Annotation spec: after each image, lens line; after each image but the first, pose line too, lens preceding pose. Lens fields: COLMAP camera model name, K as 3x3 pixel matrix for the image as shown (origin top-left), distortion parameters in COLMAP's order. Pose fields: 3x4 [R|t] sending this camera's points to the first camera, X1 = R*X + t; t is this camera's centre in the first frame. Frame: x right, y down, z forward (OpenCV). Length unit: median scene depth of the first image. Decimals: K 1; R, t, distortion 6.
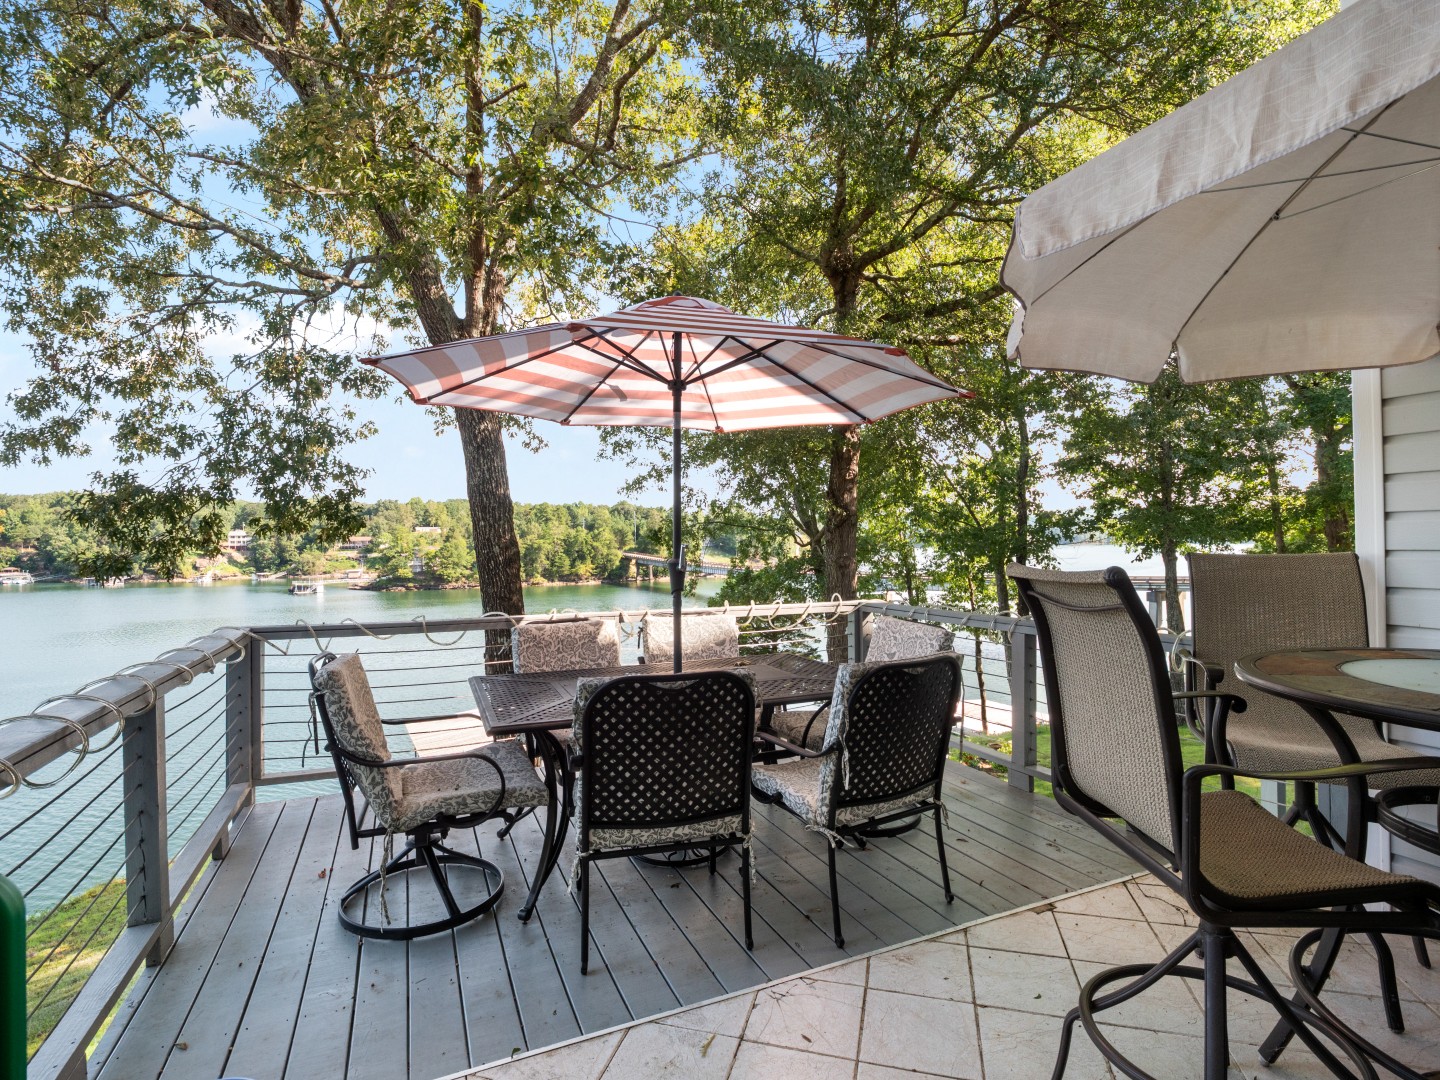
lens RADIAL K [[697.7, 0, 717.6], [0, 697.7, 534.1], [0, 0, 1]] dist [-0.009926, -0.005146]
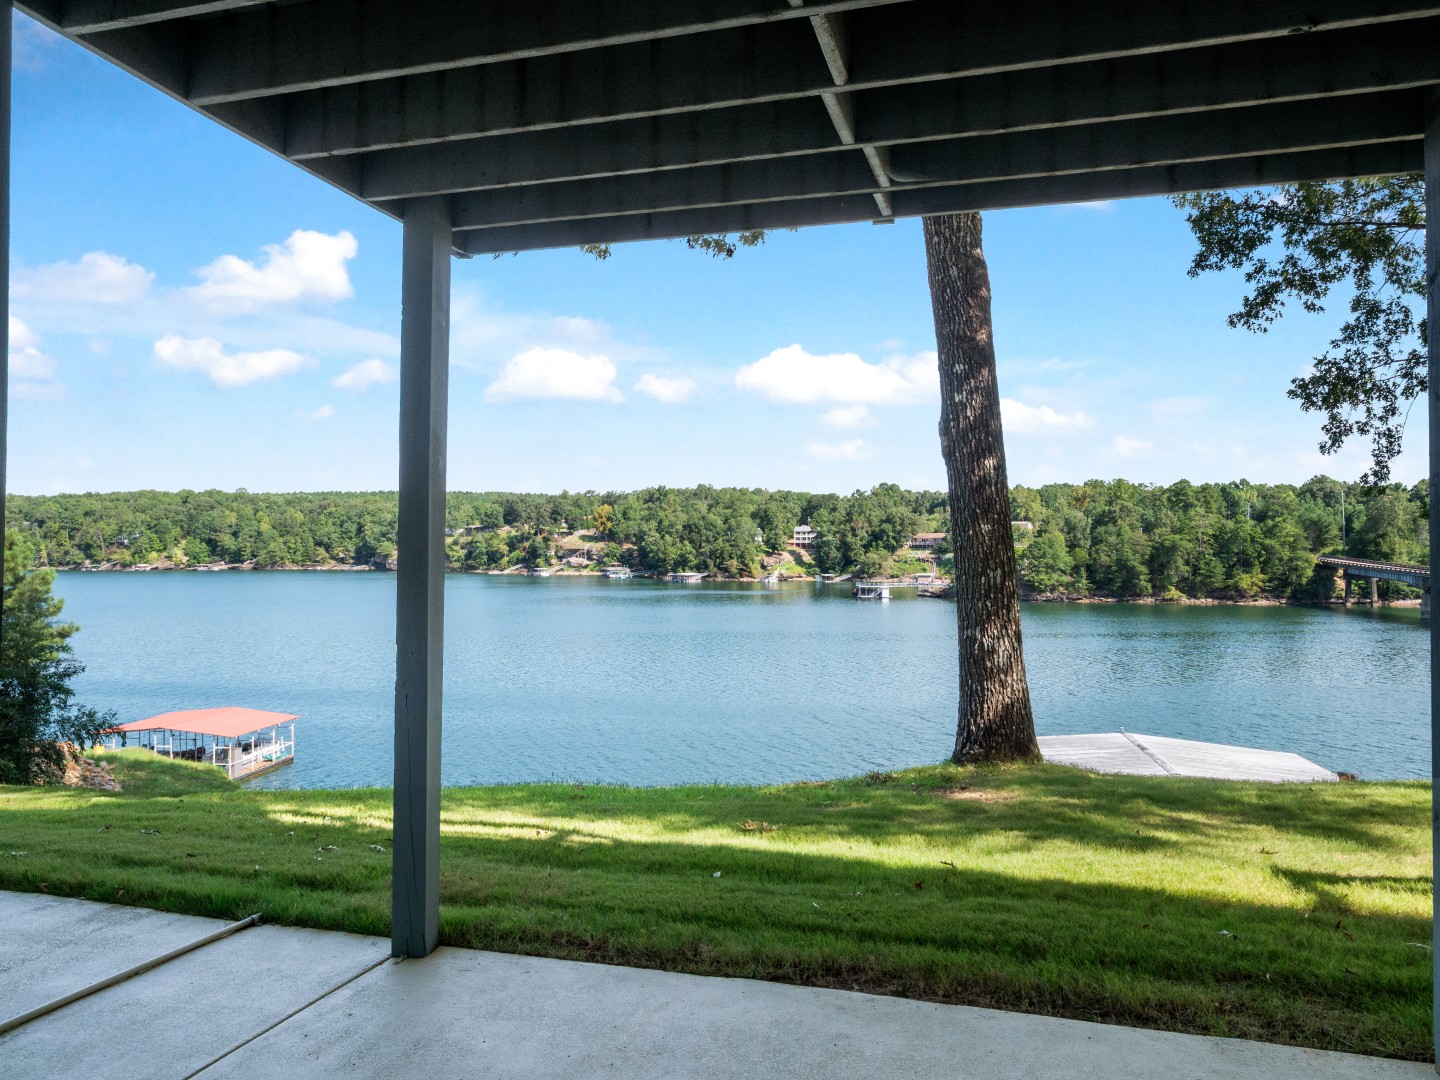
lens RADIAL K [[961.1, 0, 711.7], [0, 961.1, 521.8], [0, 0, 1]] dist [-0.004544, 0.001804]
pose [[0.762051, -0.008427, -0.647462, 0.056898], [-0.002180, 0.999876, -0.015580, 0.131854], [0.647514, 0.013284, 0.761938, 0.045212]]
